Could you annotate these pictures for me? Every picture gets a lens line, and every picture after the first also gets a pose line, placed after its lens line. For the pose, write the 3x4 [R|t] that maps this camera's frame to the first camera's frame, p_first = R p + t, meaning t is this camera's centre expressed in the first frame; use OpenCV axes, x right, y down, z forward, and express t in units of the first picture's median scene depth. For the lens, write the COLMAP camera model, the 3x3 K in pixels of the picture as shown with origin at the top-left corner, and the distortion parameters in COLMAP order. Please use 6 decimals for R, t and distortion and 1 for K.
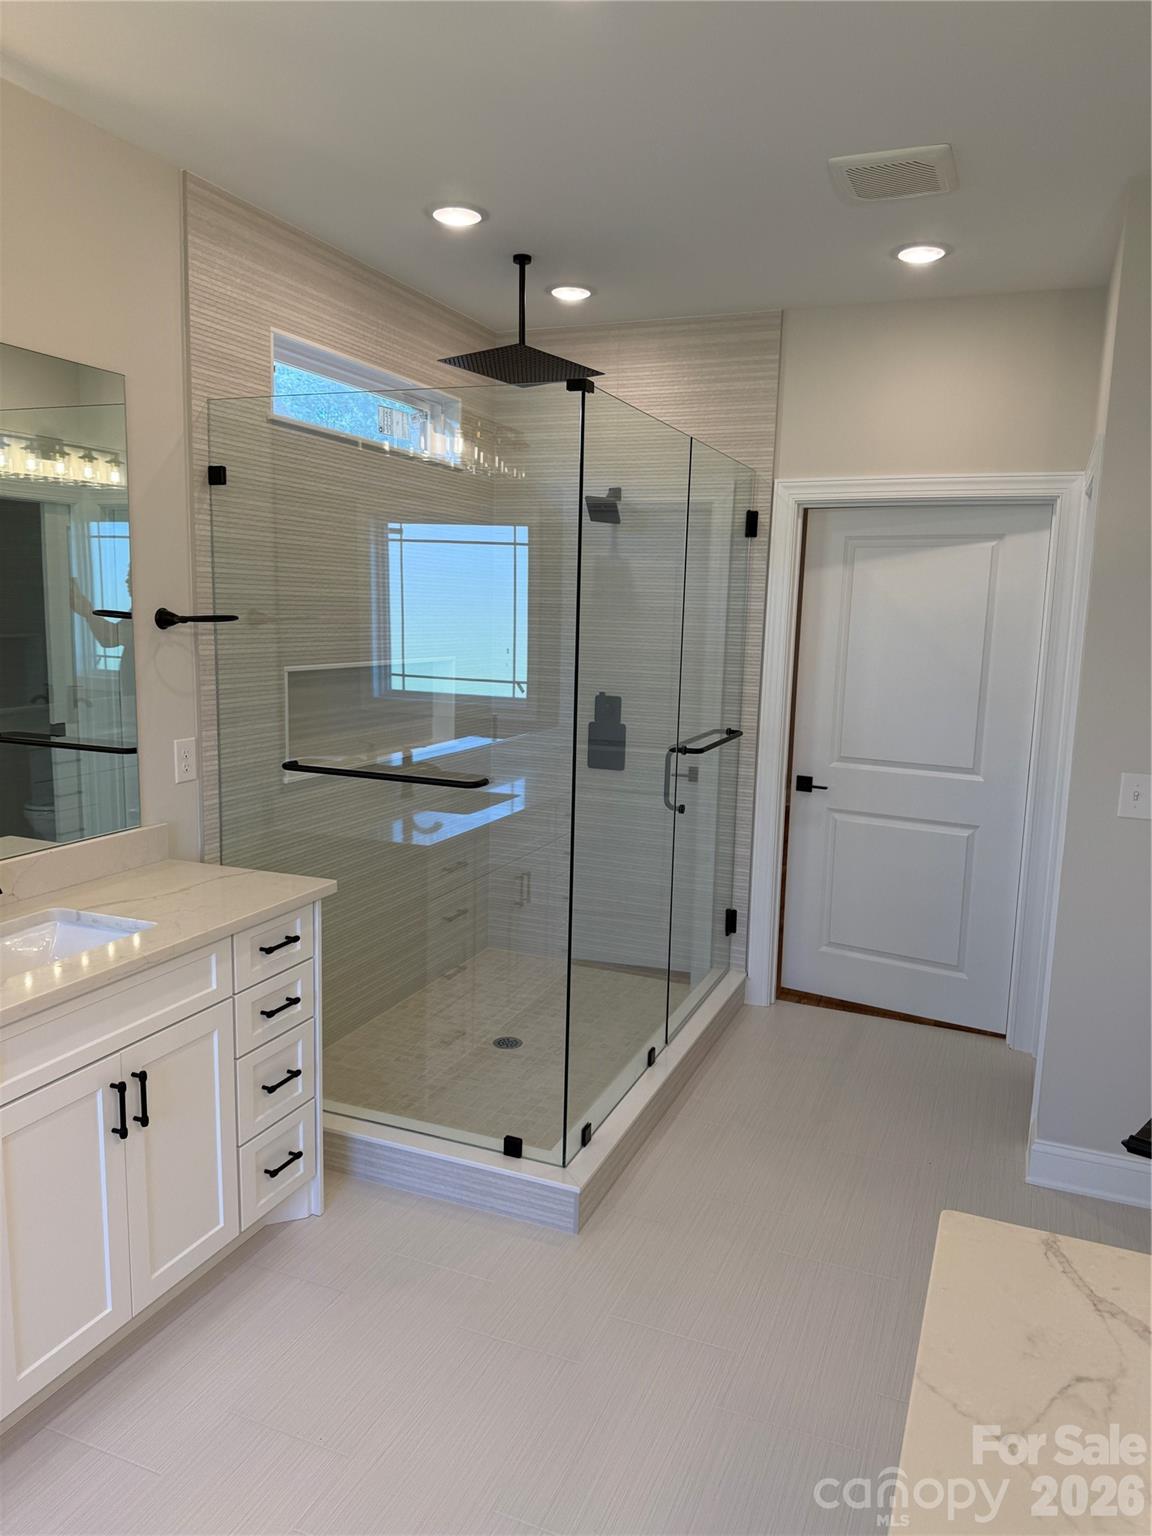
lens RADIAL K [[1073.1, 0, 581.5], [0, 1073.1, 781.5], [0, 0, 1]] dist [0.051555, -0.066591]
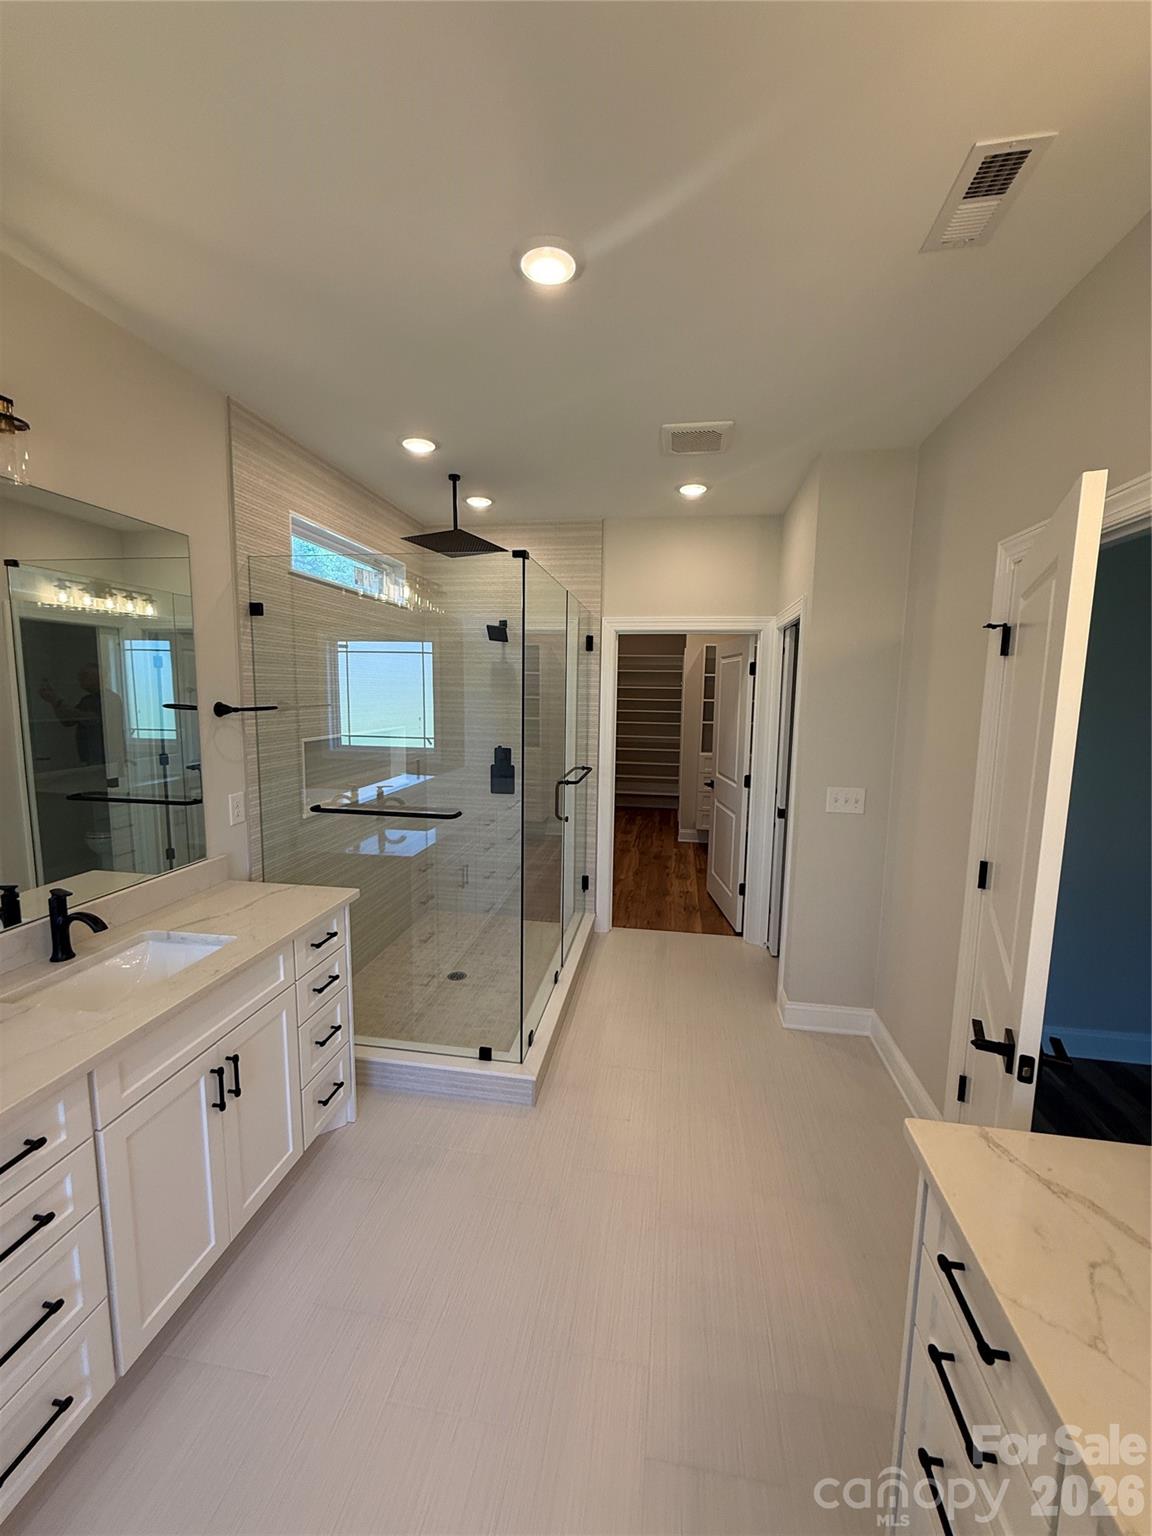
lens RADIAL K [[609.8, 0, 577.0], [0, 609.8, 769.2], [0, 0, 1]] dist [-0.002313, 0.000656]
pose [[0.973770, -0.040813, 0.223844, -0.091409], [0.047484, 0.998571, -0.024501, -0.025556], [-0.222524, 0.034487, 0.974317, 0.103304]]
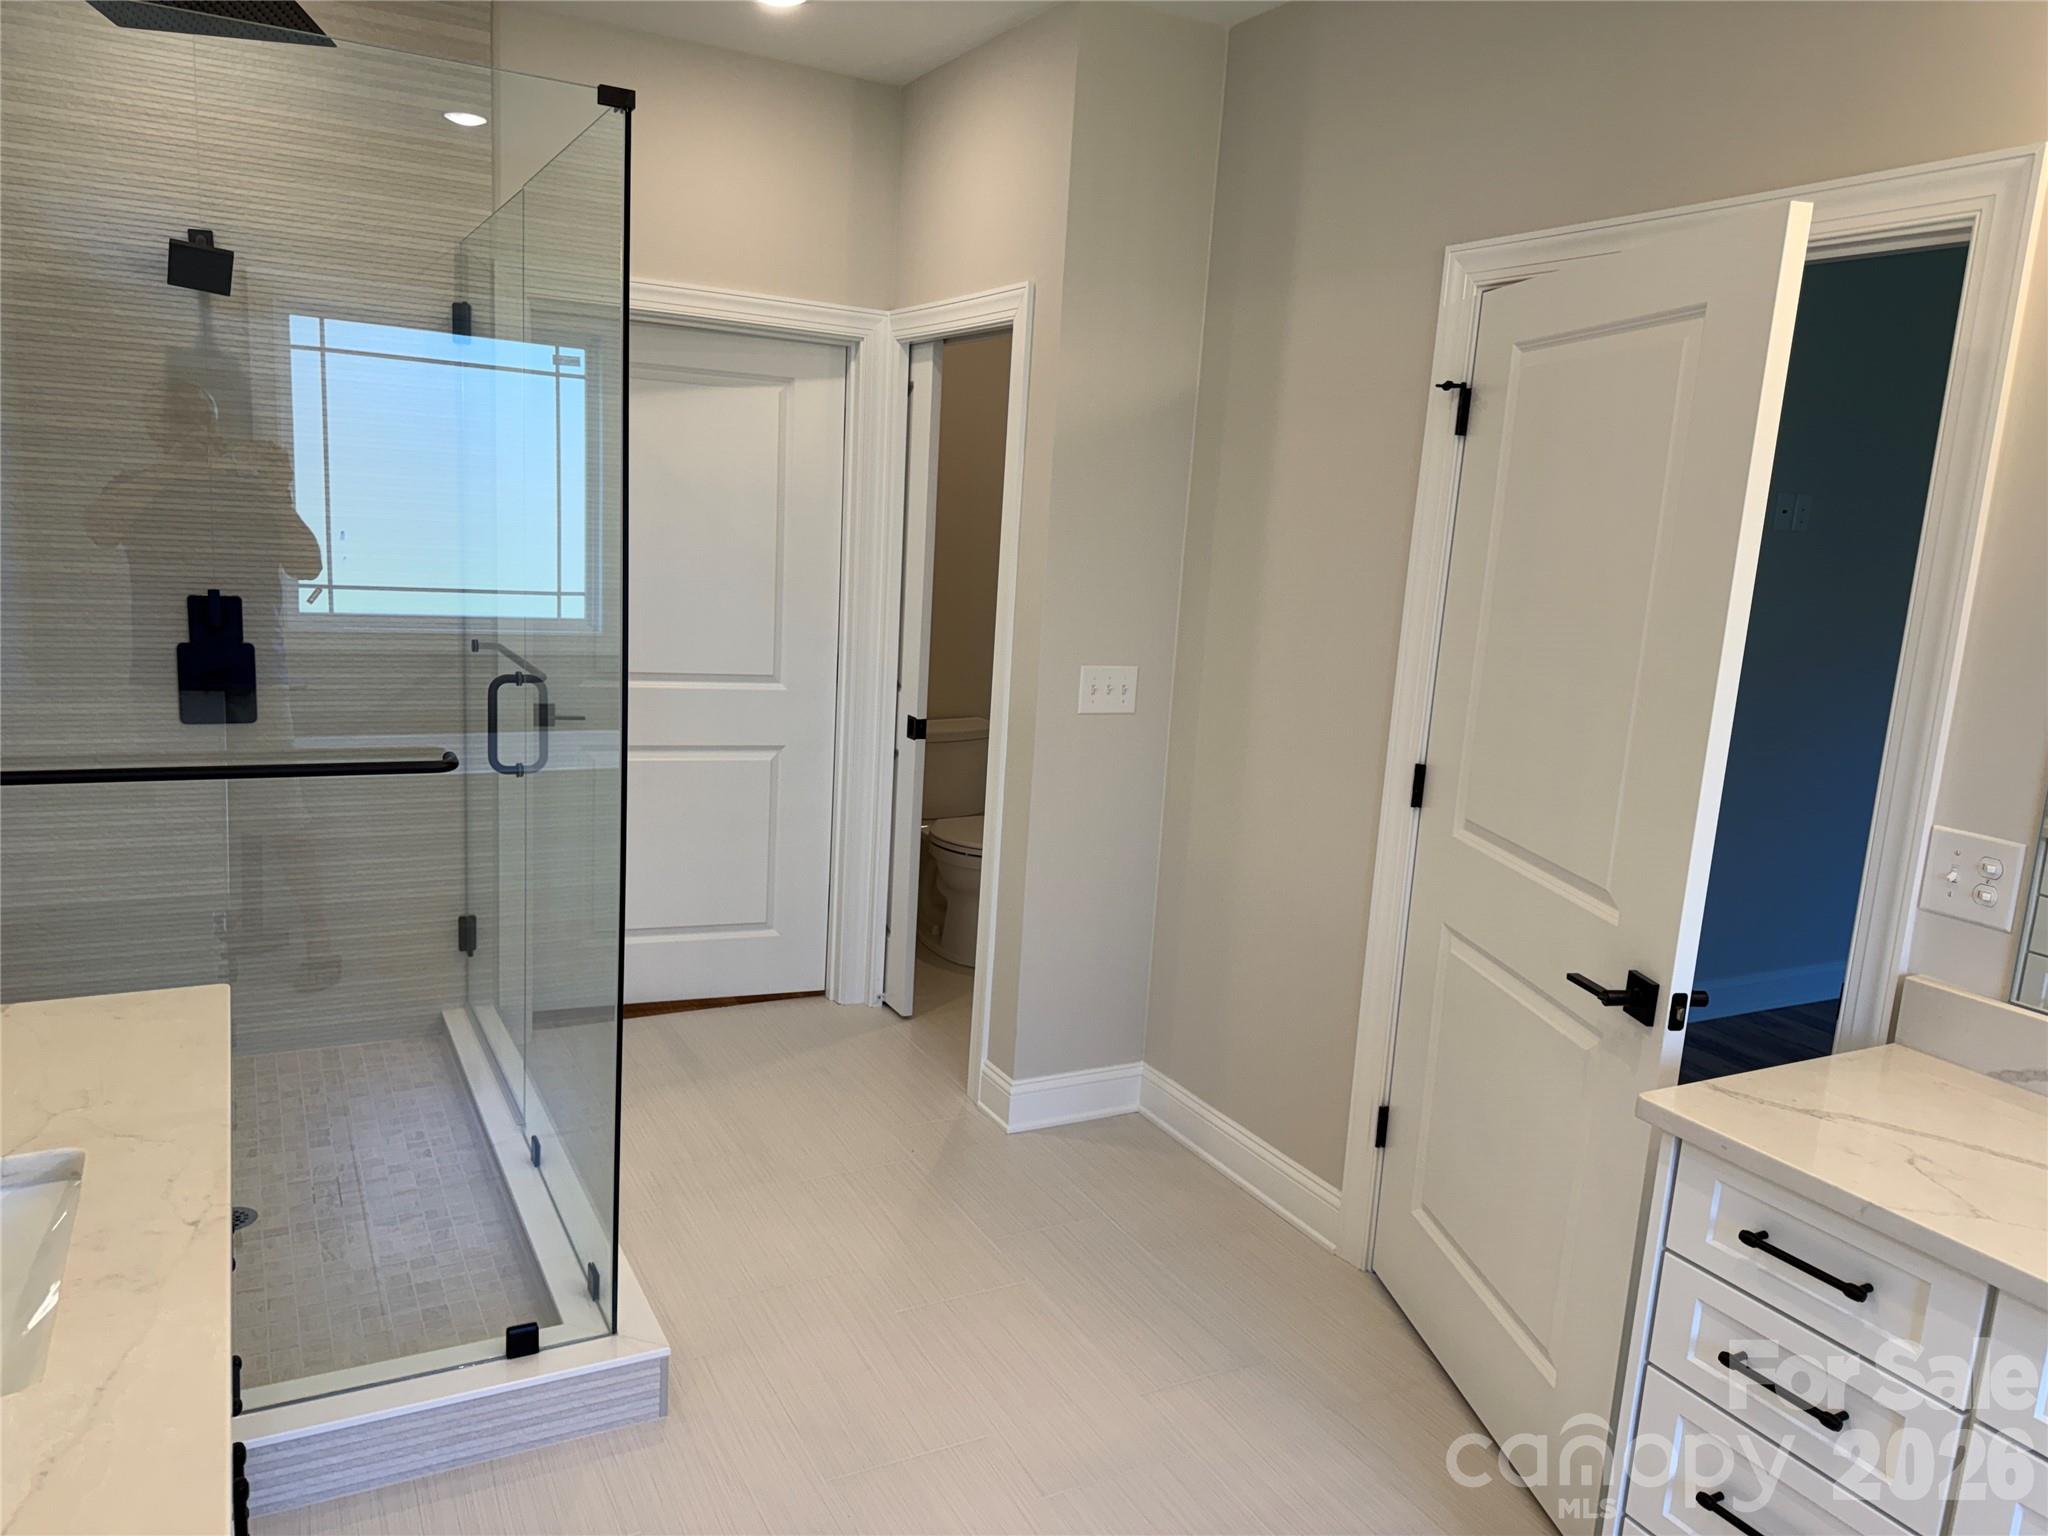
lens RADIAL K [[1430.8, 0, 1008.0], [0, 1430.8, 786.1], [0, 0, 1]] dist [0.051555, -0.066591]
pose [[0.637650, -0.134883, 0.758425, -0.380757], [0.082262, 0.990844, 0.107055, -0.033027], [-0.765921, -0.005874, 0.642908, 0.208981]]
